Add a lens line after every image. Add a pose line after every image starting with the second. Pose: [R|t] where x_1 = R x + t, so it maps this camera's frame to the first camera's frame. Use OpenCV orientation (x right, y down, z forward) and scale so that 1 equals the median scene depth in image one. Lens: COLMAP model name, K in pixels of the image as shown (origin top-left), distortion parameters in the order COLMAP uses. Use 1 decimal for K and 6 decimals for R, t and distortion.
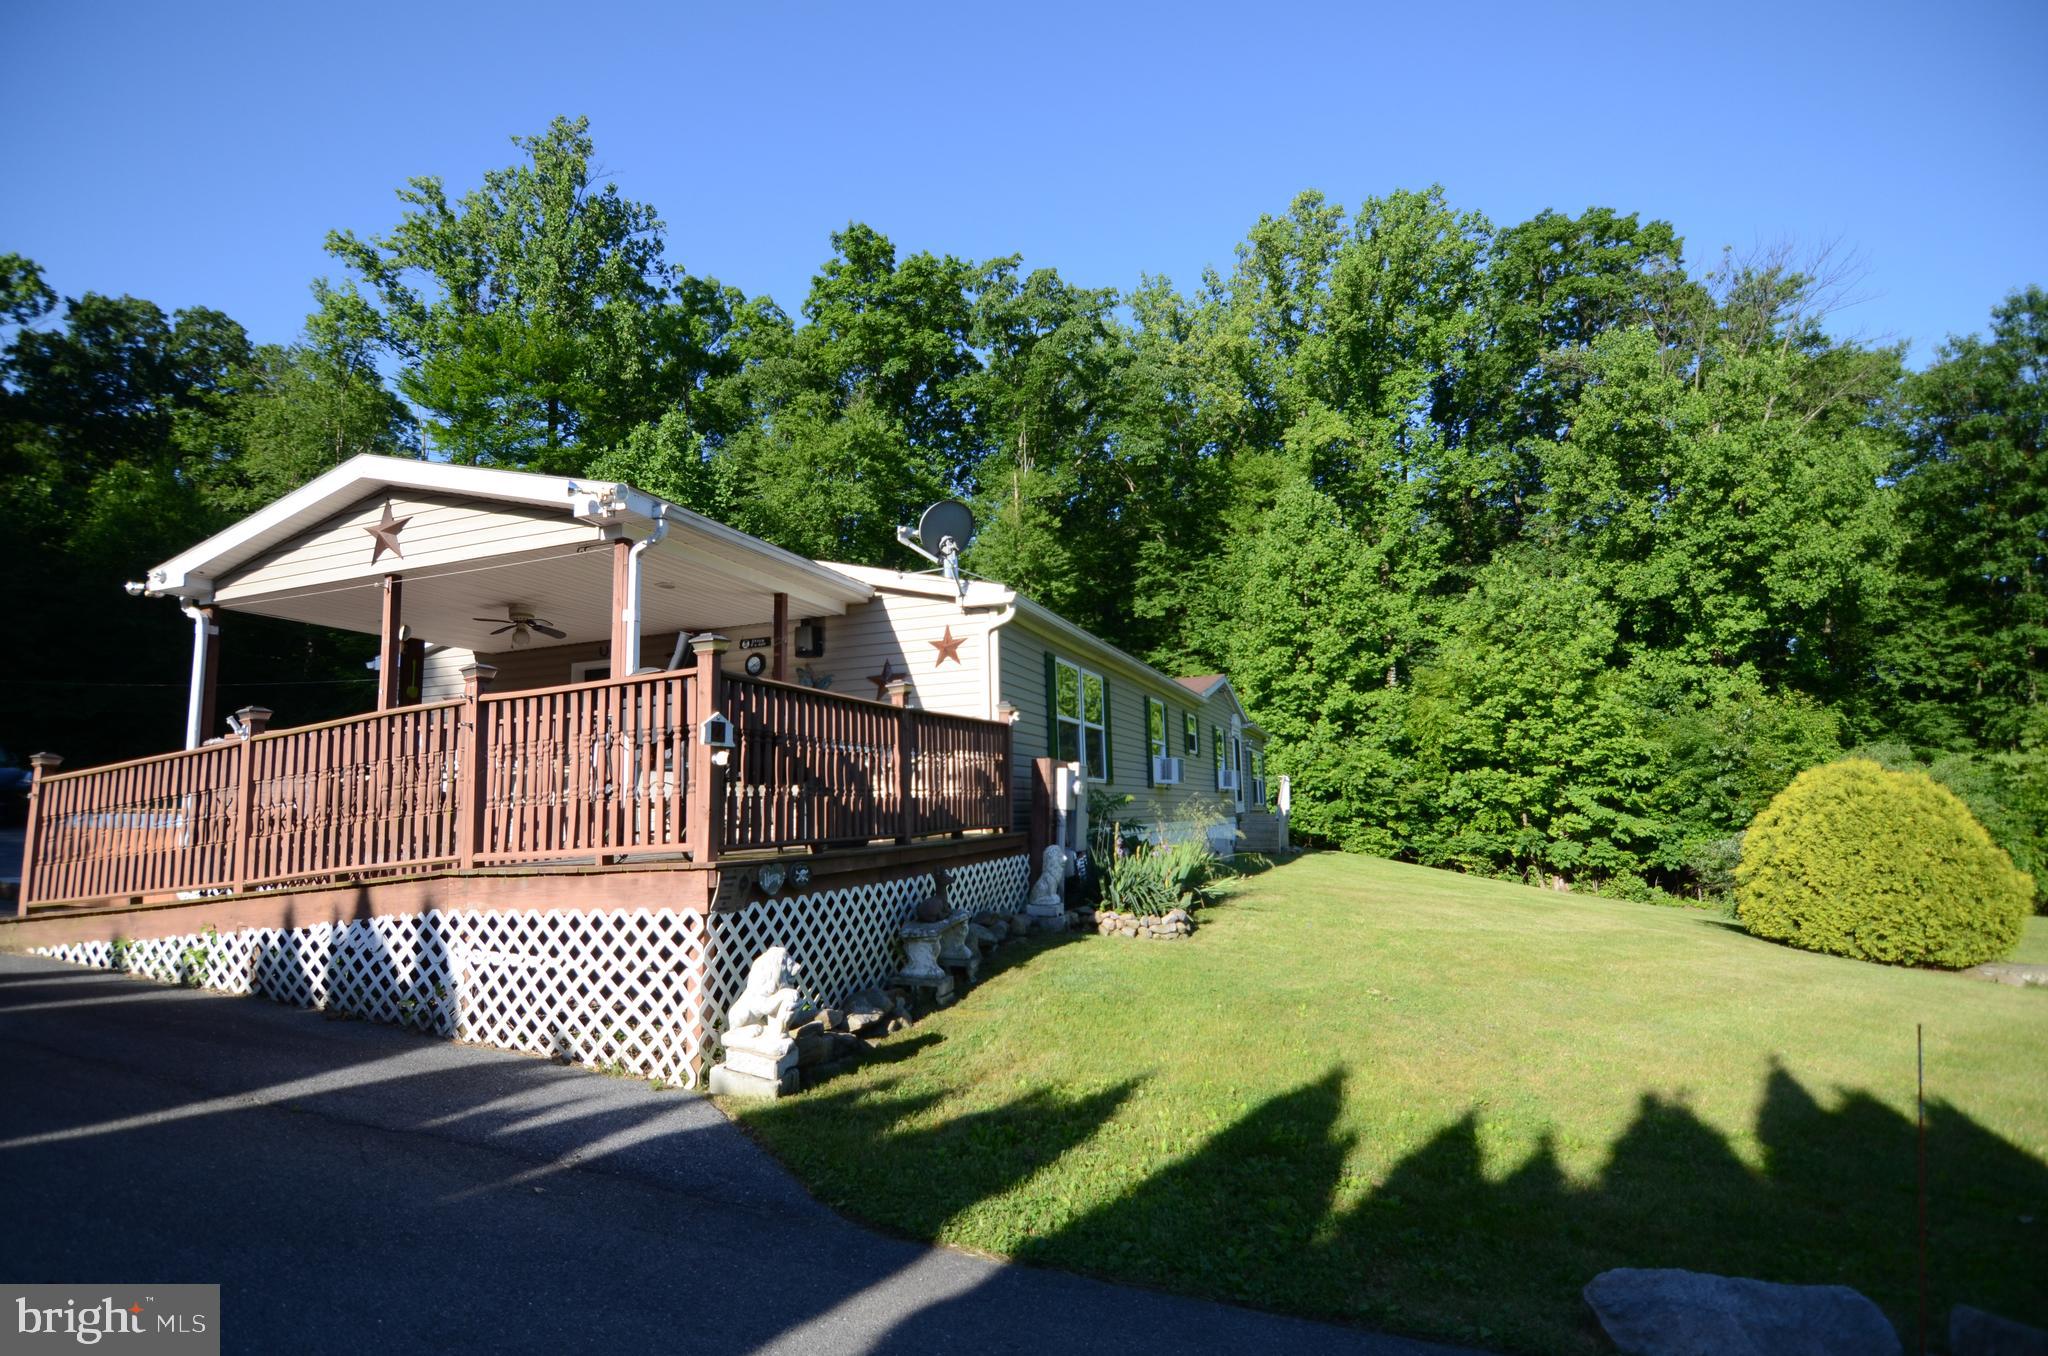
lens RADIAL K [[987.1, 0, 1025.6], [0, 987.1, 681.0], [0, 0, 1]] dist [-0.010693, -0.007739]
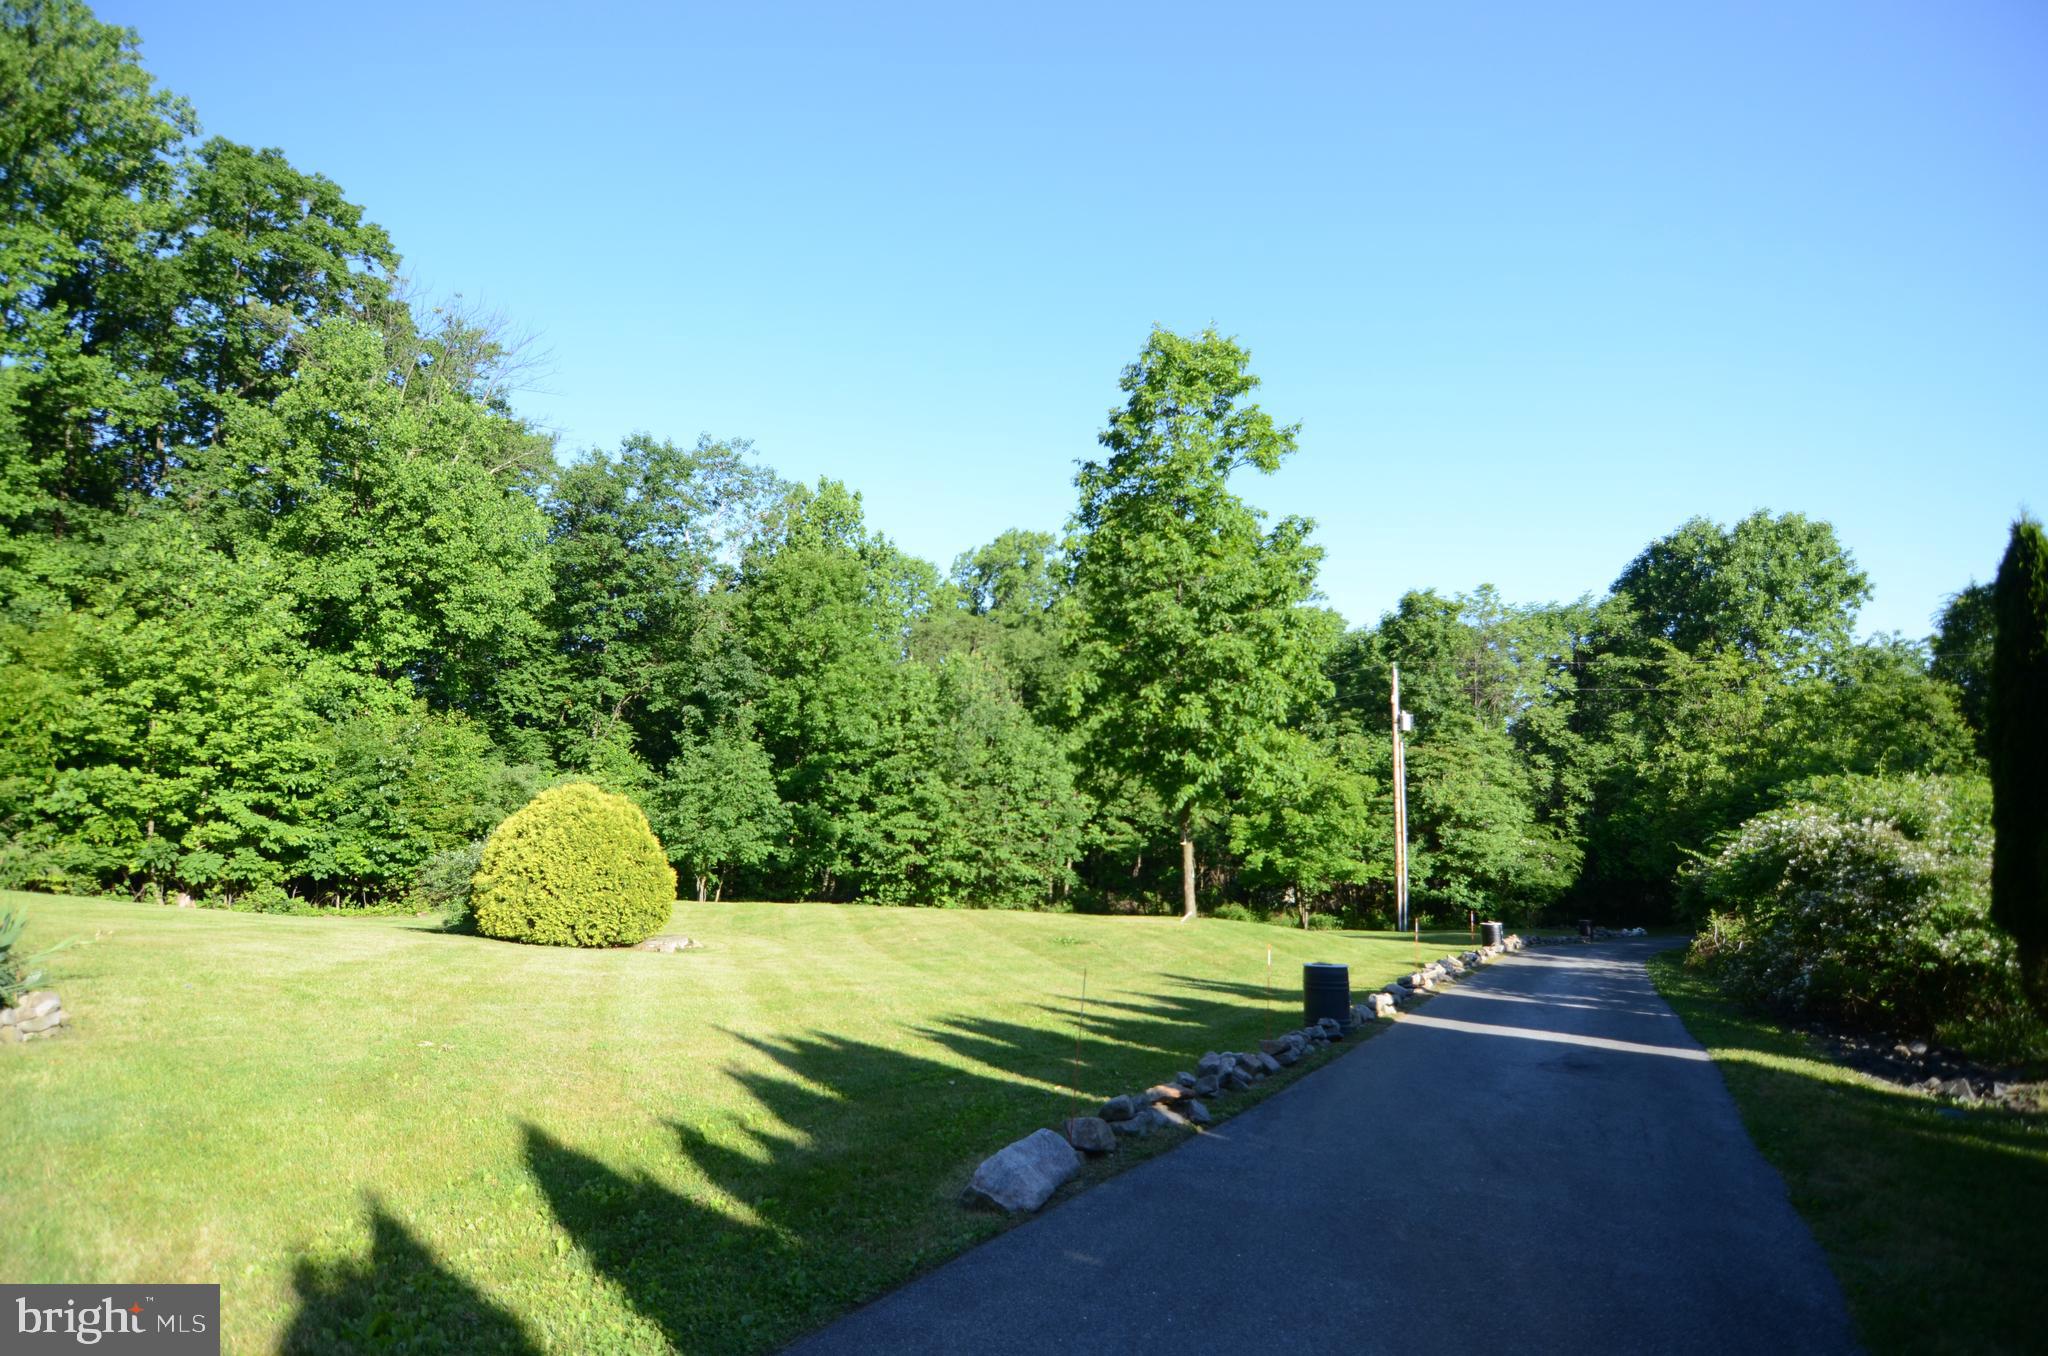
lens RADIAL K [[987.1, 0, 1023.1], [0, 987.1, 673.2], [0, 0, 1]] dist [-0.010693, -0.007739]
pose [[0.284126, 0.133661, 0.949425, -0.091126], [-0.126447, 0.986810, -0.101083, -0.000517], [-0.950412, -0.091332, 0.297279, 0.053784]]
